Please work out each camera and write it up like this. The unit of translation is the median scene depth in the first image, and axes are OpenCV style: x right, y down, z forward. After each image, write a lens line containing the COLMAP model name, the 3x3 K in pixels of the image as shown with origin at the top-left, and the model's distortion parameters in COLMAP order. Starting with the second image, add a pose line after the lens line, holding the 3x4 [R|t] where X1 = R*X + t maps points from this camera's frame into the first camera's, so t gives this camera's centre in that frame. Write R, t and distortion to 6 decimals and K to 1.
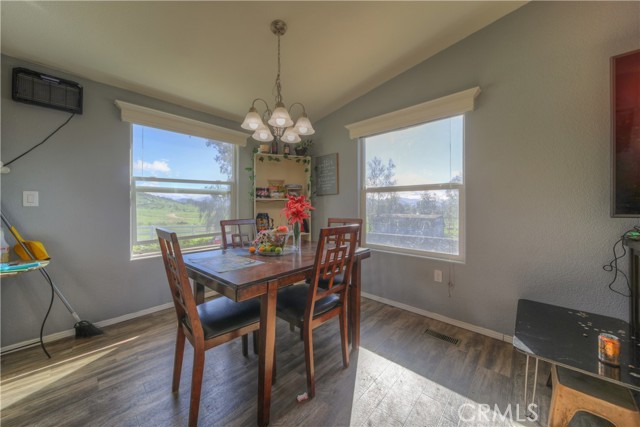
lens RADIAL K [[228.3, 0, 319.0], [0, 228.3, 205.3], [0, 0, 1]] dist [-0.002239, -0.000279]
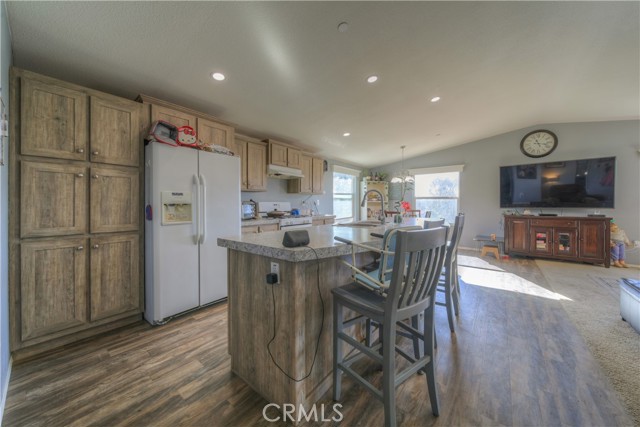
lens RADIAL K [[228.3, 0, 319.0], [0, 228.3, 205.3], [0, 0, 1]] dist [-0.002239, -0.000279]
pose [[0.997047, 0.000536, 0.076794, -0.933457], [-0.001480, 0.999924, 0.012235, -0.019596], [-0.076782, -0.012312, 0.996972, -1.196382]]
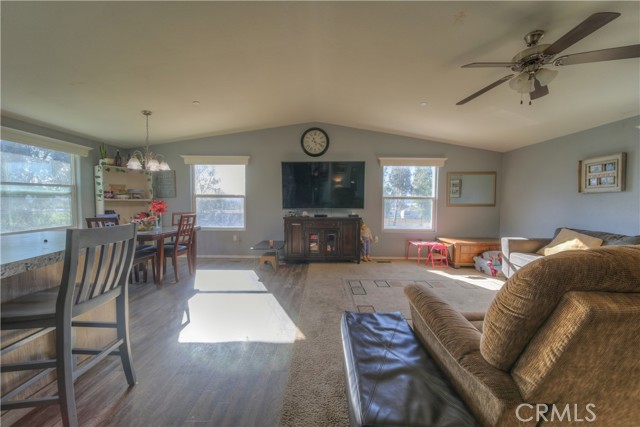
lens RADIAL K [[224.6, 0, 320.0], [0, 224.6, 213.5], [0, 0, 1]] dist [0.005060, -0.000099]
pose [[0.736142, -0.025685, 0.676339, -0.248871], [-0.011851, 0.998637, 0.050823, -0.029575], [-0.676723, -0.045429, 0.734835, -0.857389]]
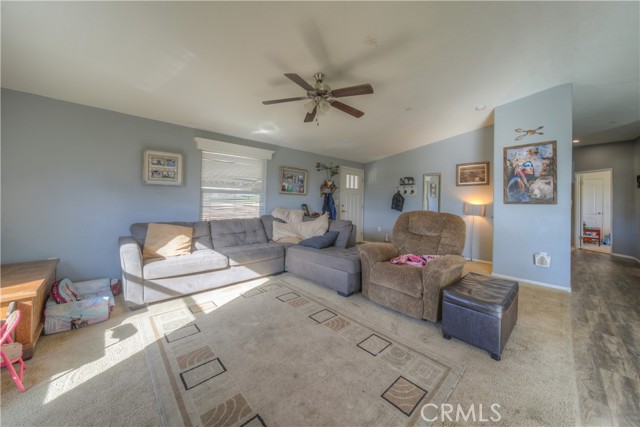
lens RADIAL K [[228.3, 0, 319.0], [0, 228.3, 205.3], [0, 0, 1]] dist [-0.002239, -0.000279]
pose [[-0.997623, -0.017383, 0.066673, 0.583063], [-0.016683, 0.999800, 0.011041, -0.017914], [-0.066852, 0.009903, -0.997714, 0.099739]]
